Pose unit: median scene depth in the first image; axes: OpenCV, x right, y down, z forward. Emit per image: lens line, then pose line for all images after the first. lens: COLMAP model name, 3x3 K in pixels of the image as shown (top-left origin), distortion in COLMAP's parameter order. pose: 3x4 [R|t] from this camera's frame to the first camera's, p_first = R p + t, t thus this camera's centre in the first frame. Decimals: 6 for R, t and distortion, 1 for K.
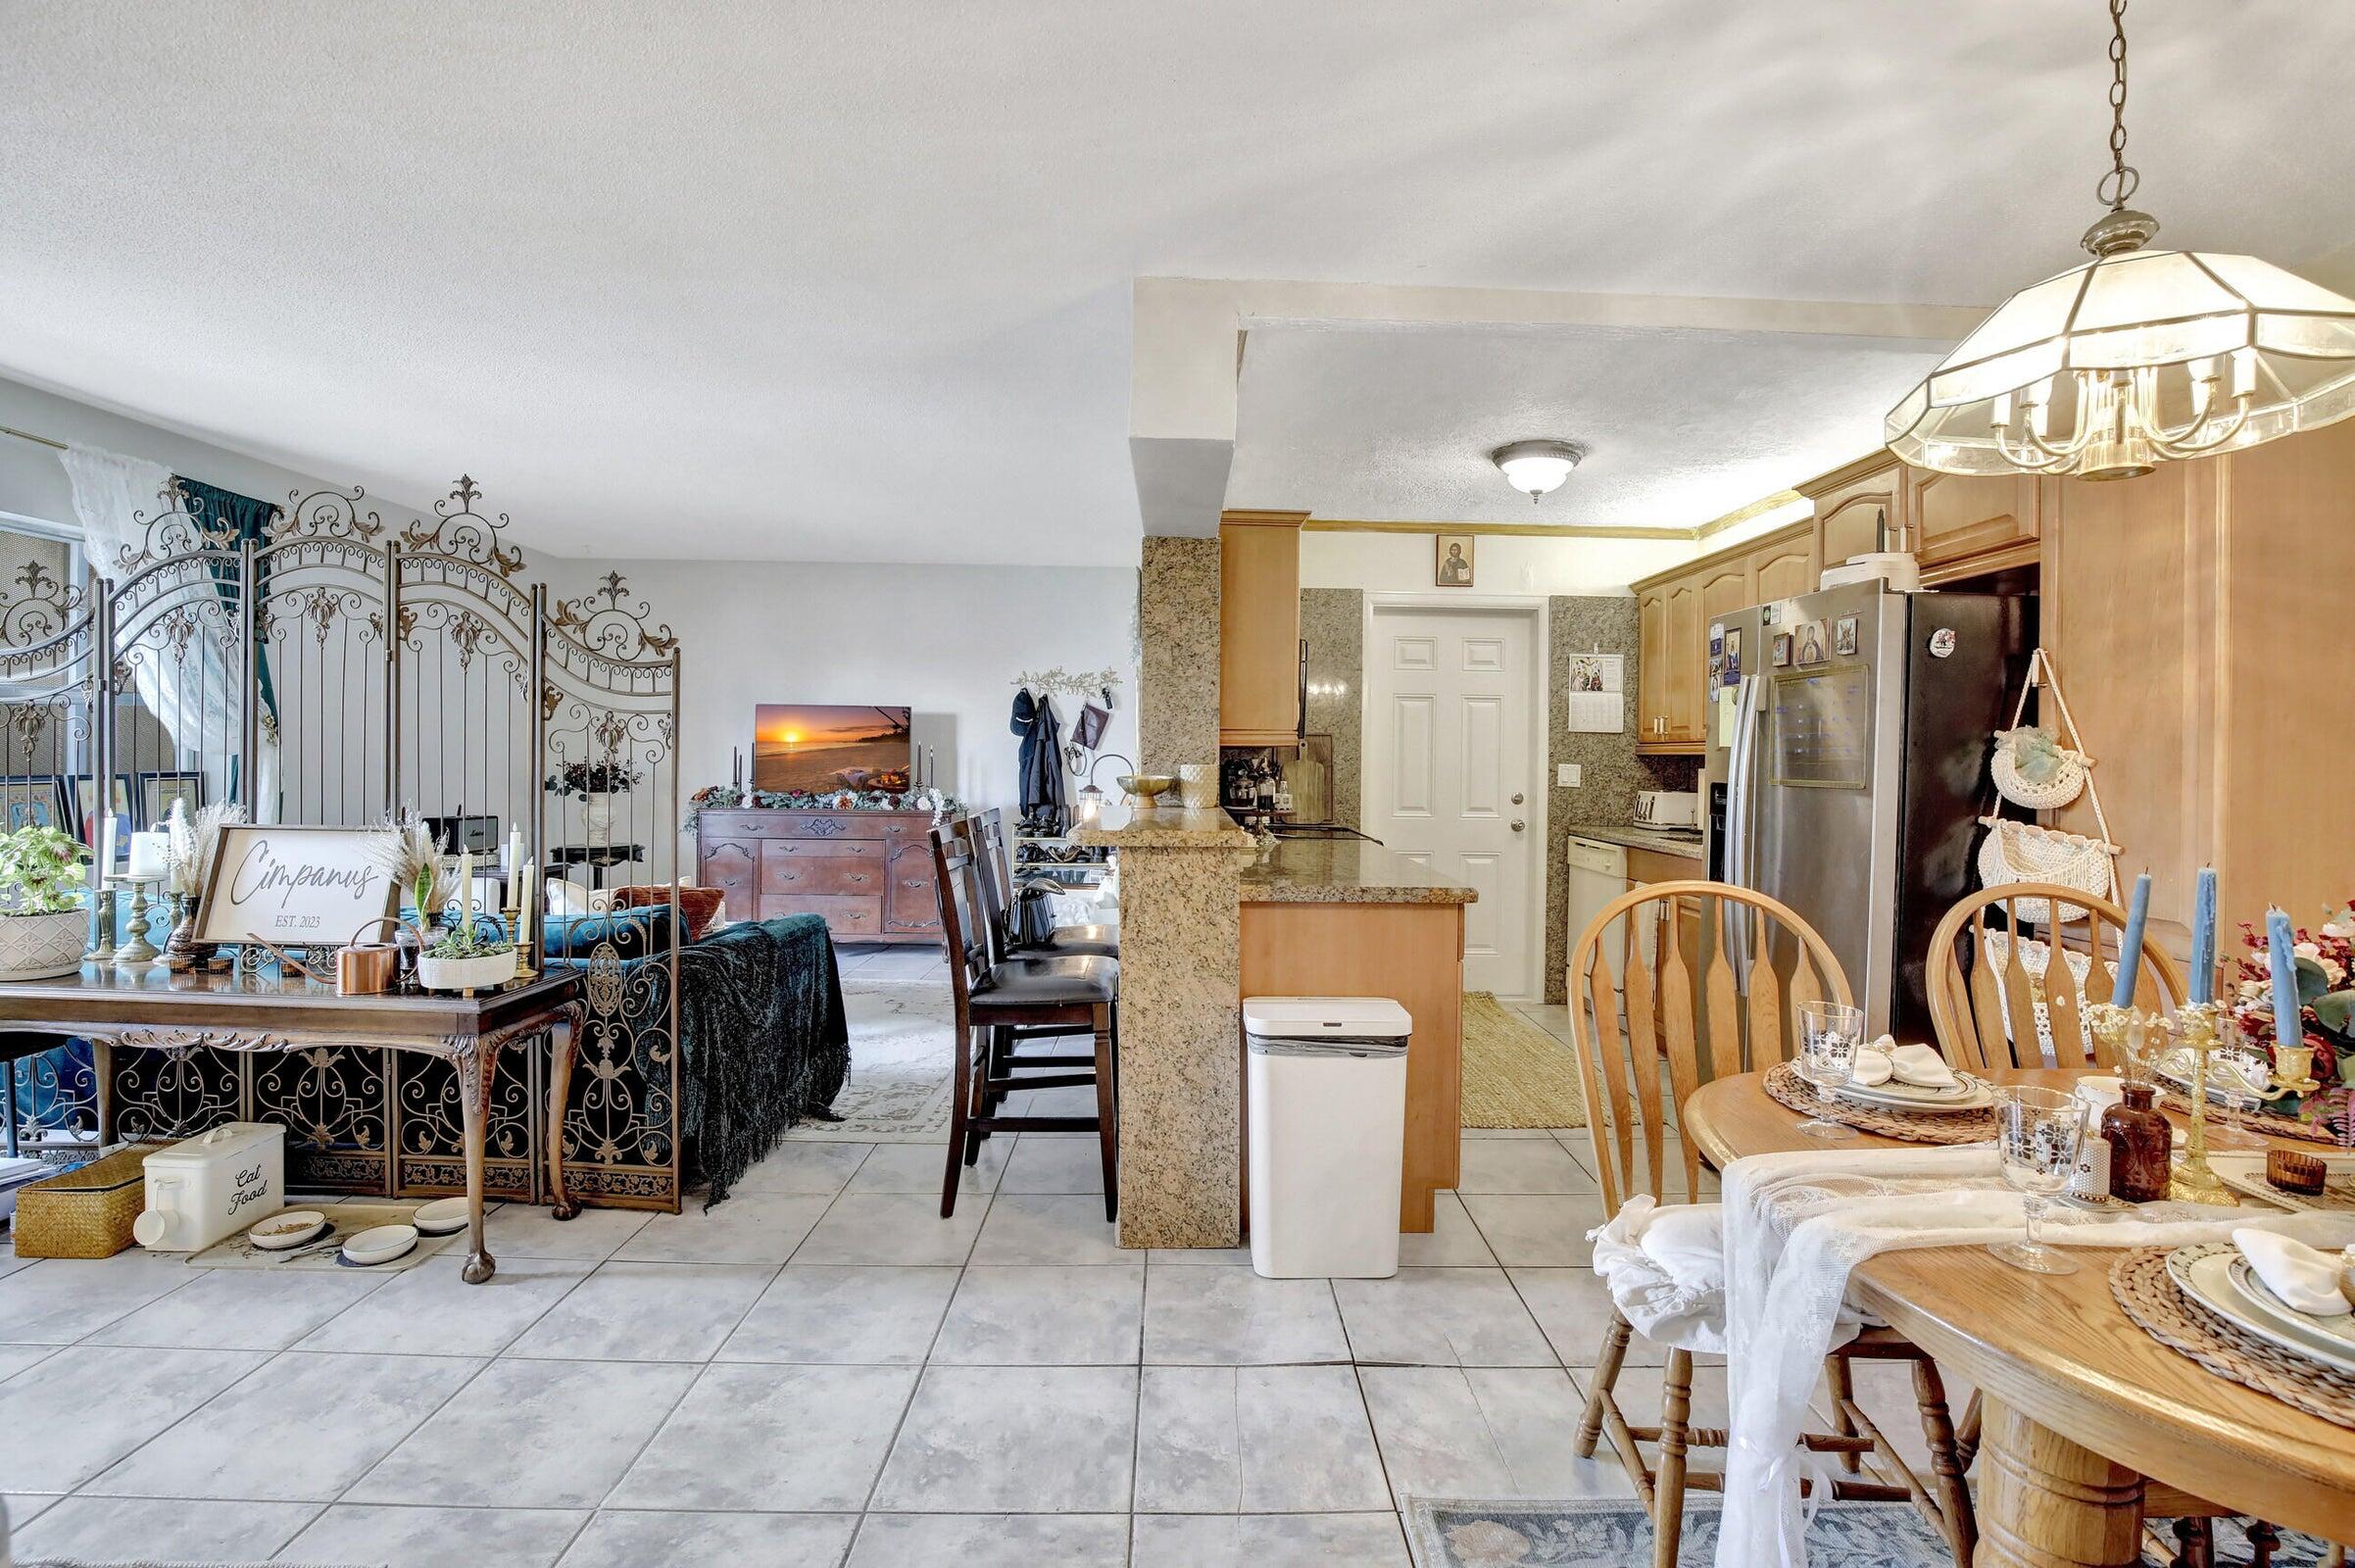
lens RADIAL K [[1116.1, 0, 1191.2], [0, 1116.1, 755.5], [0, 0, 1]] dist [-0.039041, 0.008529]
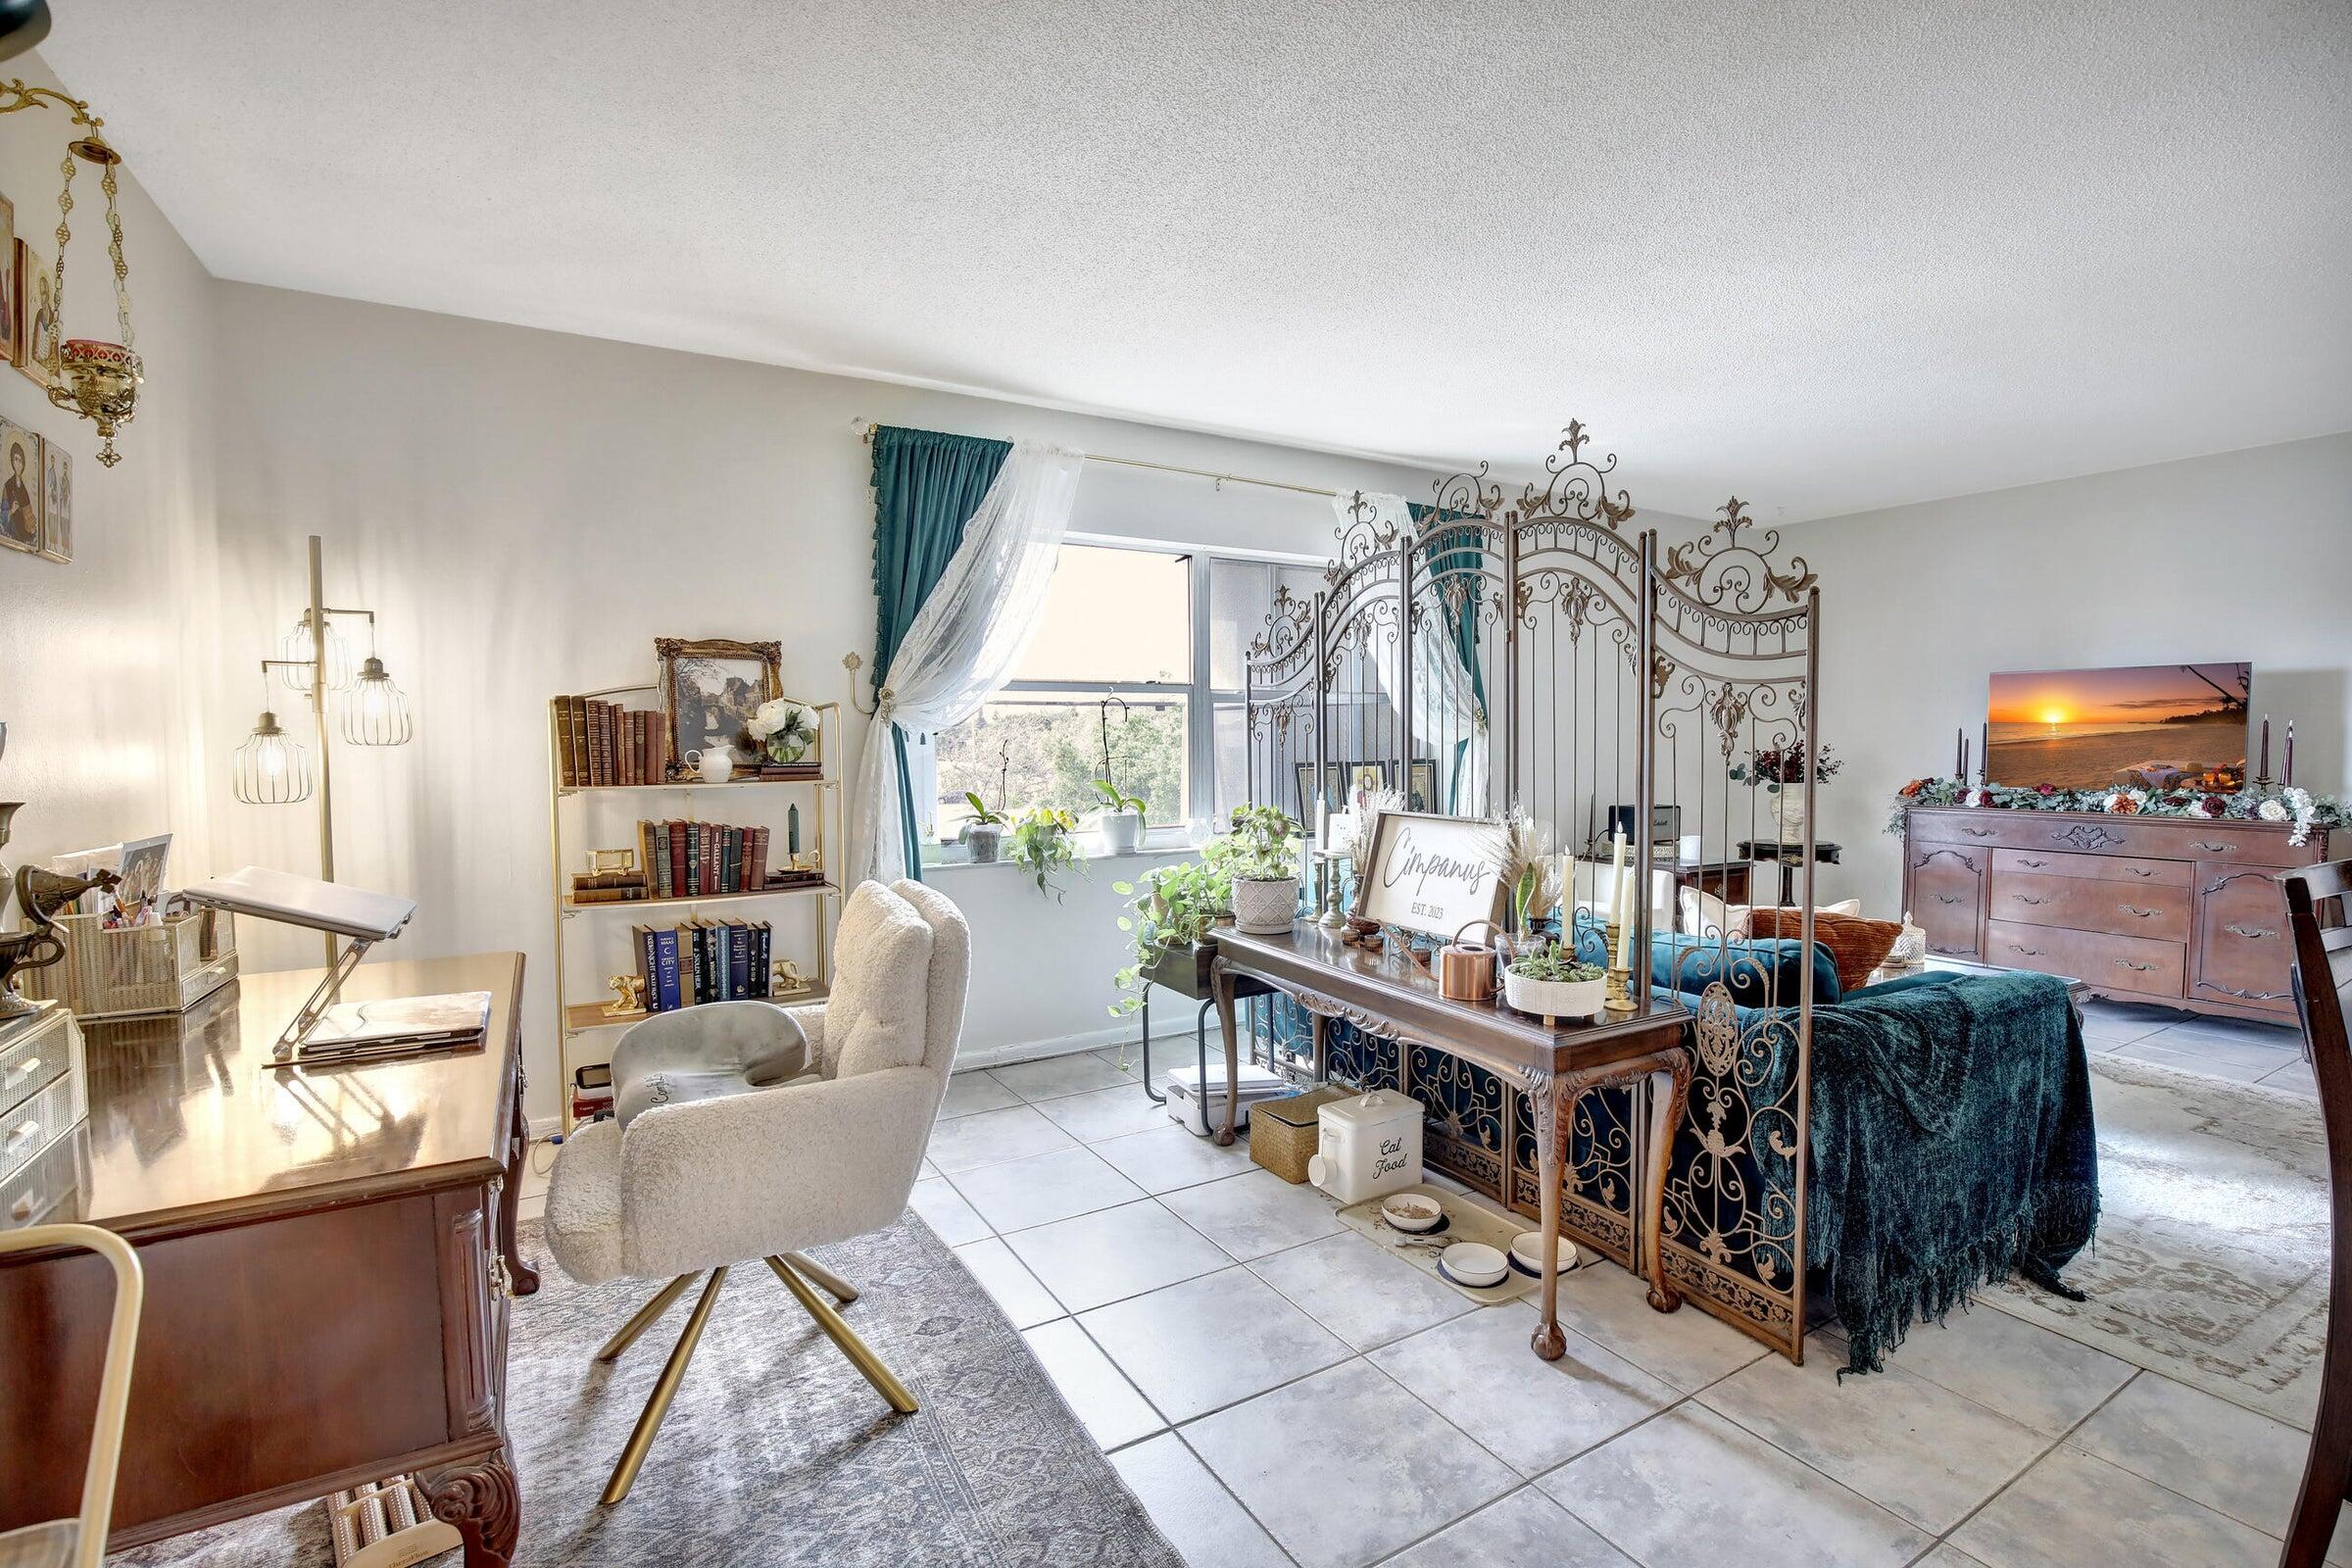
lens RADIAL K [[1114.7, 0, 1183.5], [0, 1114.7, 796.9], [0, 0, 1]] dist [-0.039041, 0.008529]
pose [[0.518811, 0.031136, -0.854322, -0.066110], [0.011020, 0.999010, 0.043101, 0.001769], [0.854818, -0.031776, 0.517954, 0.276917]]
